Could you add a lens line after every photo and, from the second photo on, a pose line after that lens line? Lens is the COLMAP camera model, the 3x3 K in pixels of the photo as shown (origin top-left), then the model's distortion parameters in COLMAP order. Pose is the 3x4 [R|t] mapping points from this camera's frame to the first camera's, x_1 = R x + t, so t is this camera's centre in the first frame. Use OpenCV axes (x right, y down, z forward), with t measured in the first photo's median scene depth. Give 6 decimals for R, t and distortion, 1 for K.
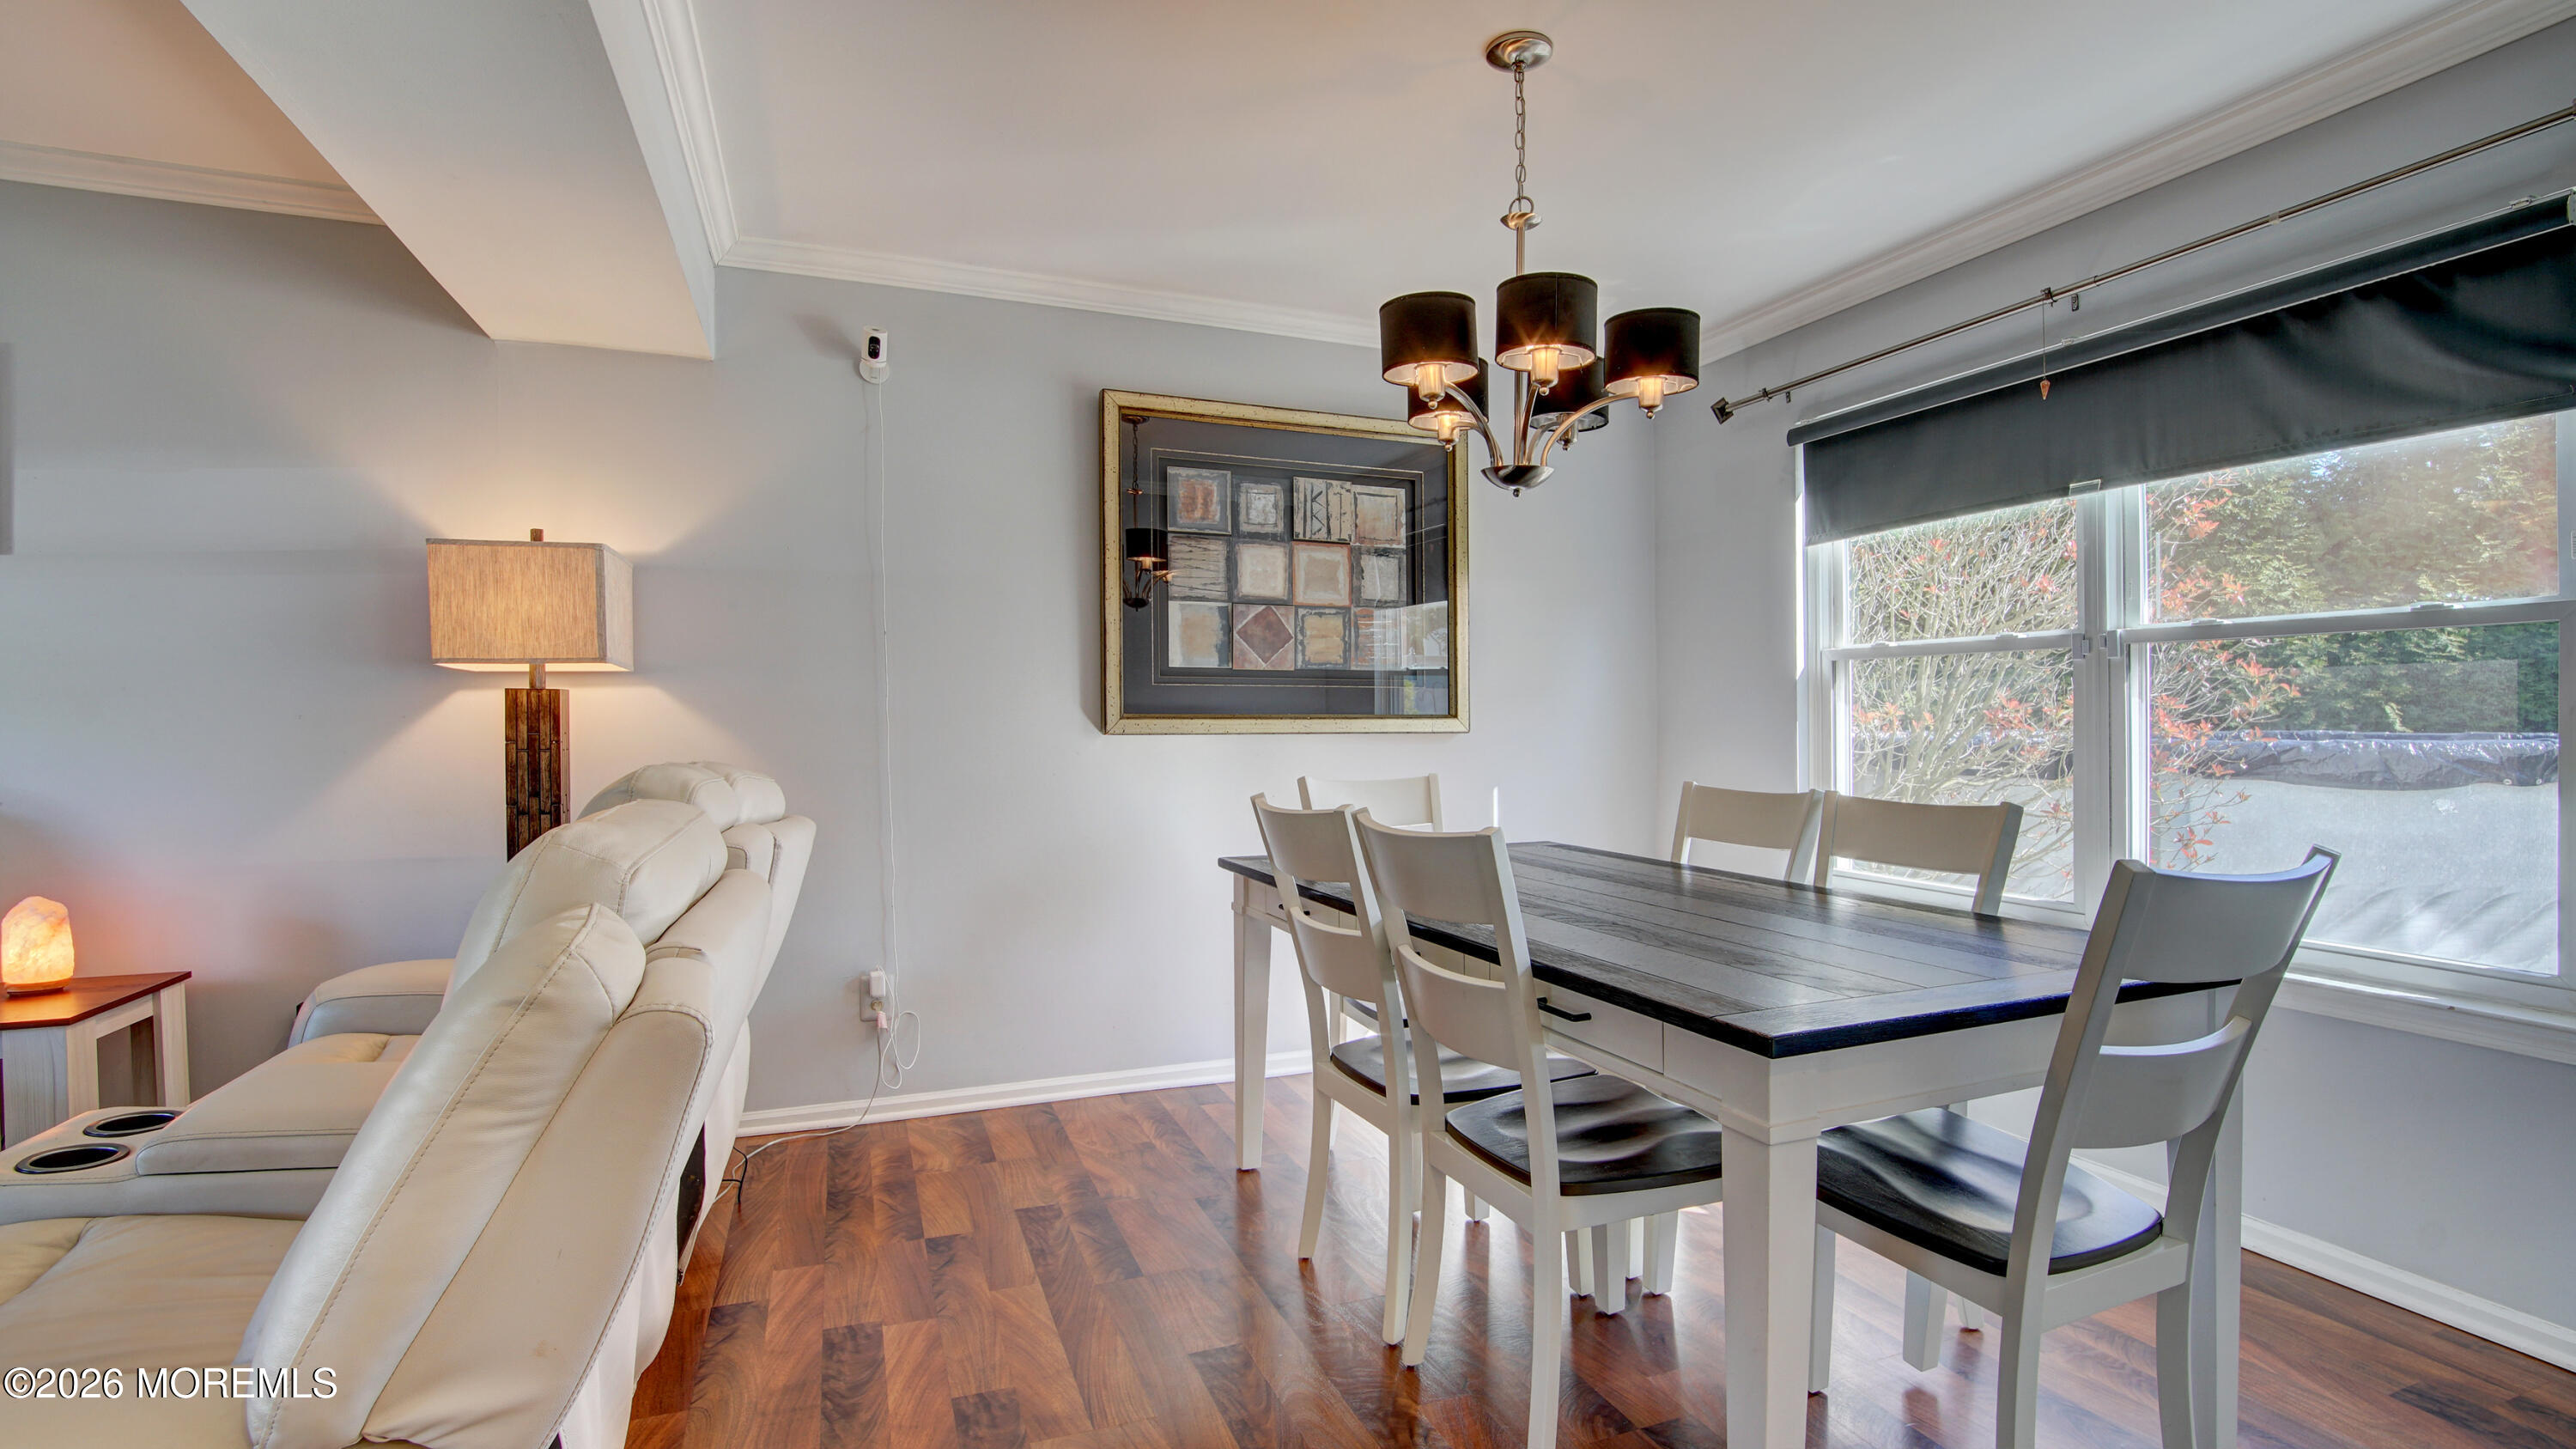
lens RADIAL K [[1160.3, 0, 1285.4], [0, 1160.3, 712.1], [0, 0, 1]] dist [-0.030424, 0.005481]
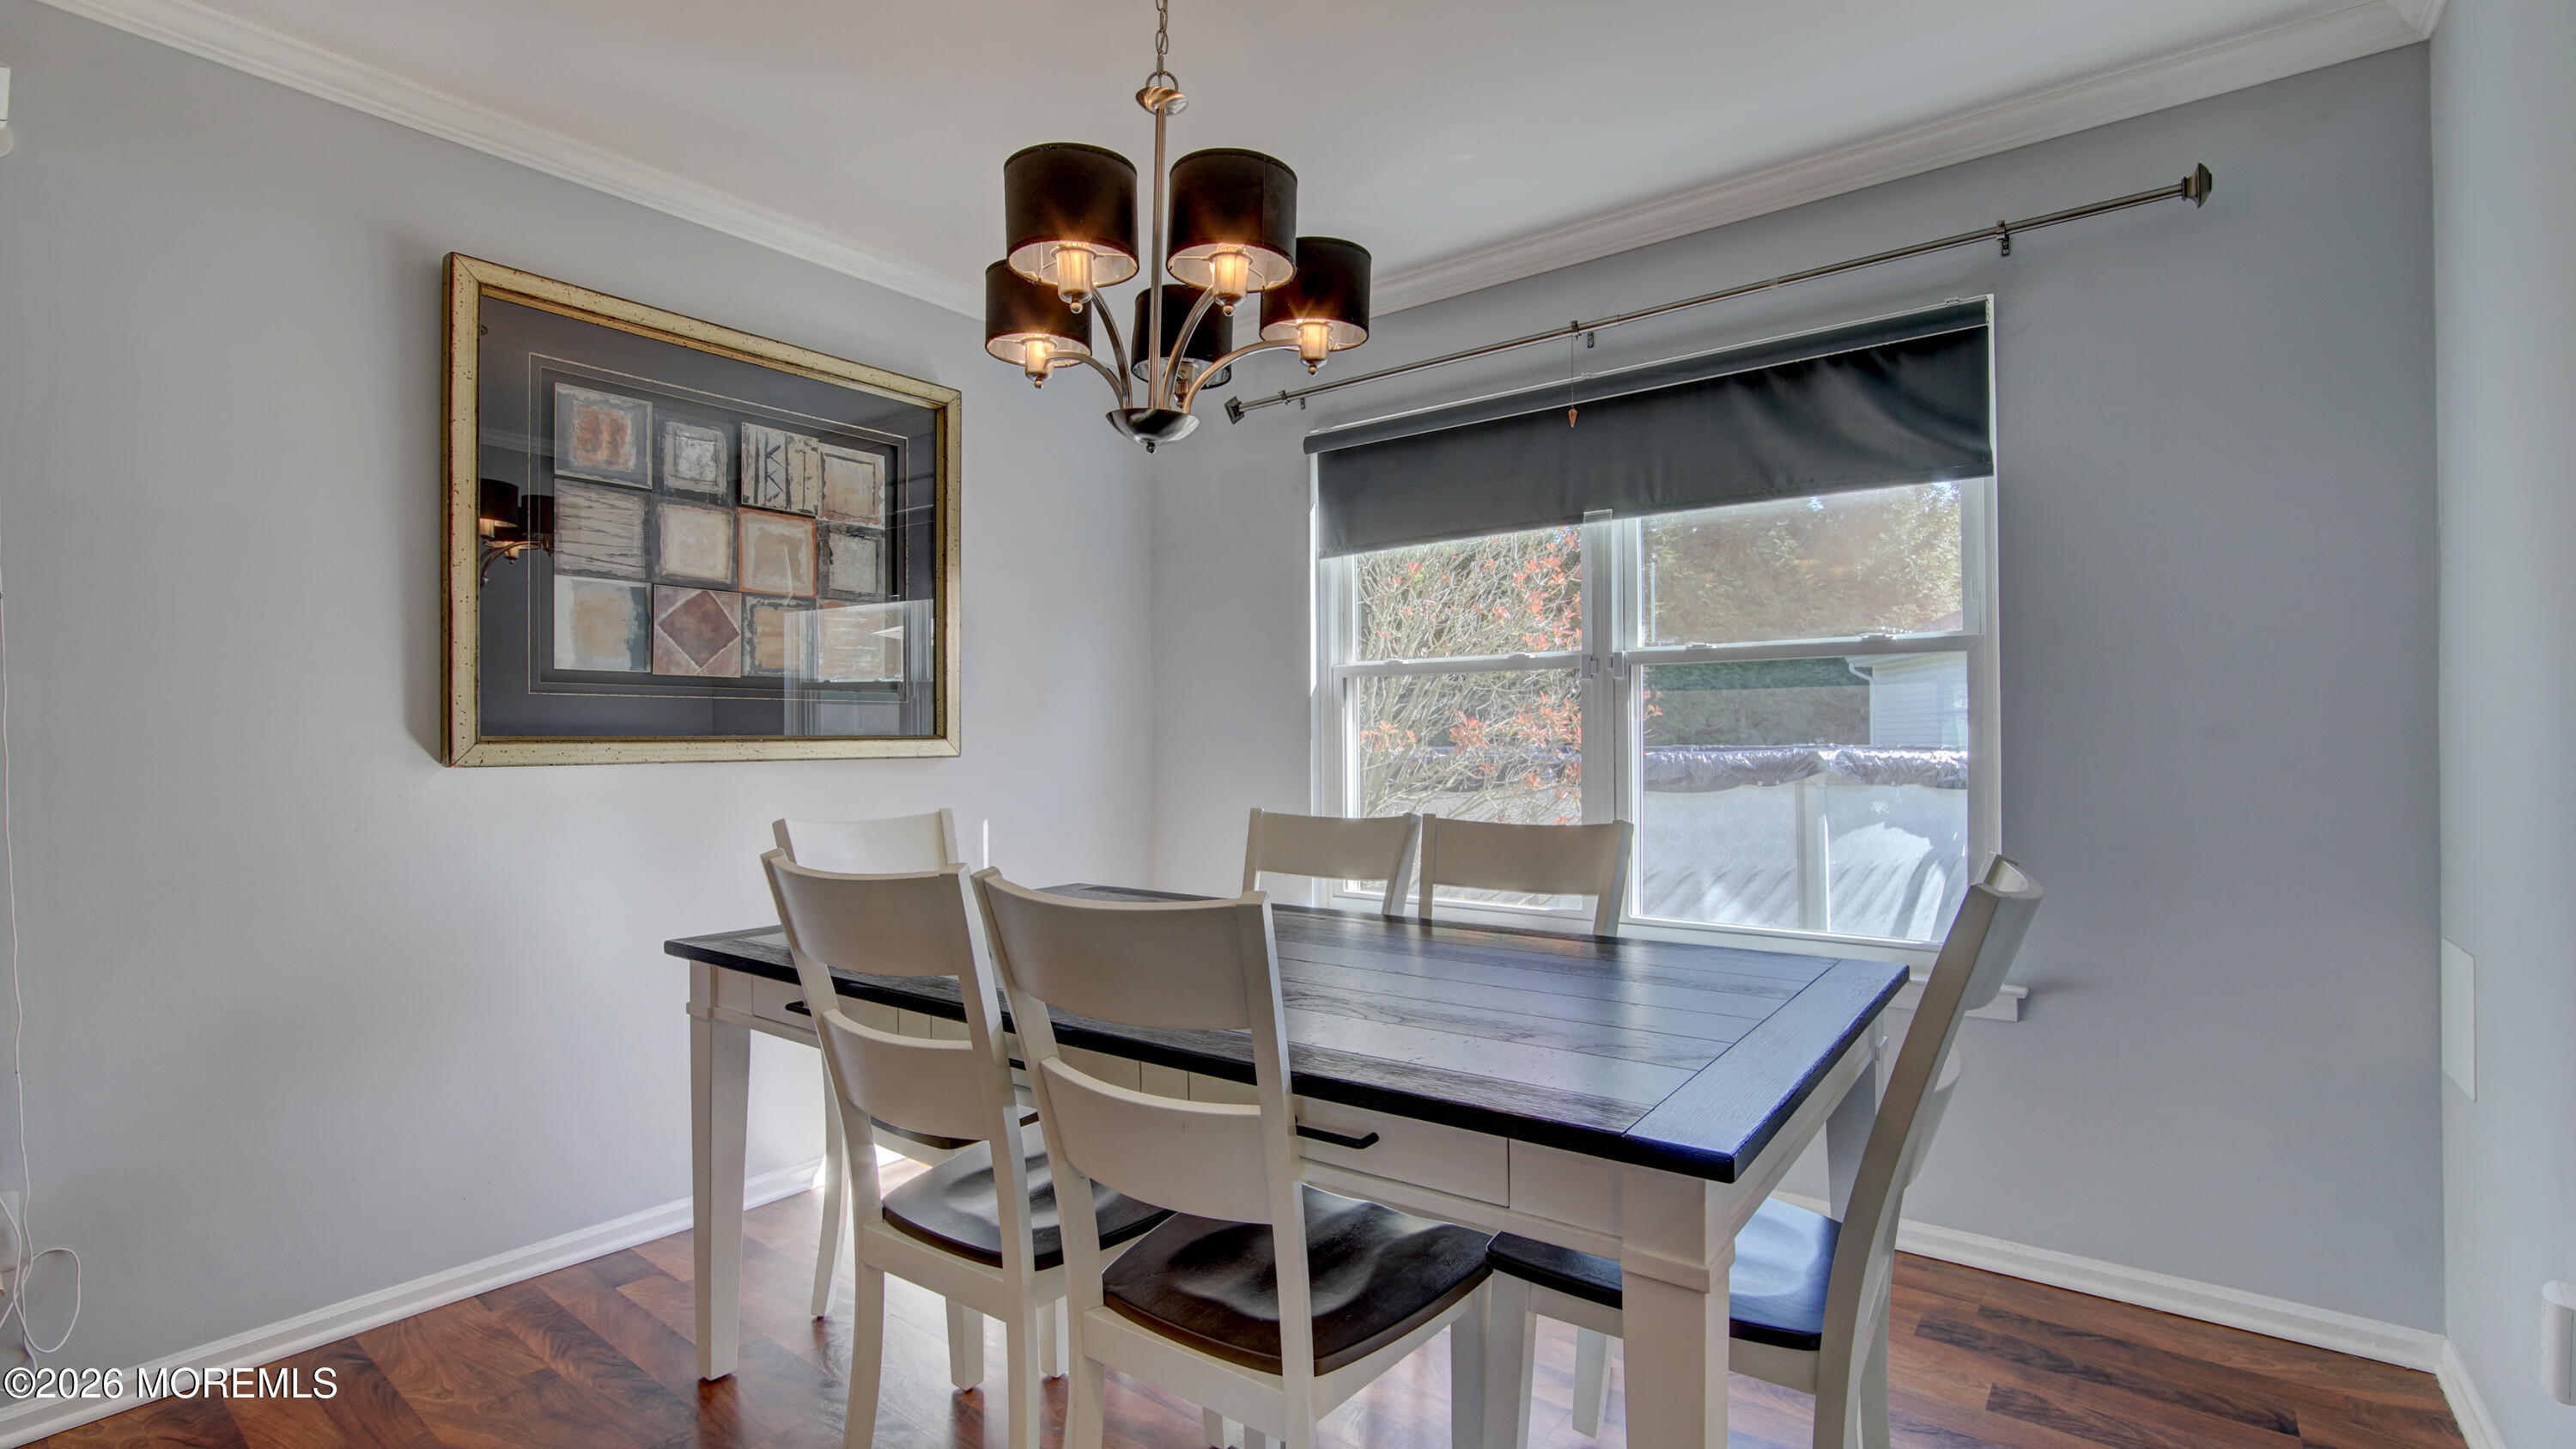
lens RADIAL K [[1160.3, 0, 1271.3], [0, 1160.3, 722.8], [0, 0, 1]] dist [-0.030424, 0.005481]
pose [[0.862055, 0.000402, 0.506815, -0.094865], [0.004242, 0.999959, -0.008007, 0.001686], [-0.506798, 0.009052, 0.862018, 0.219937]]
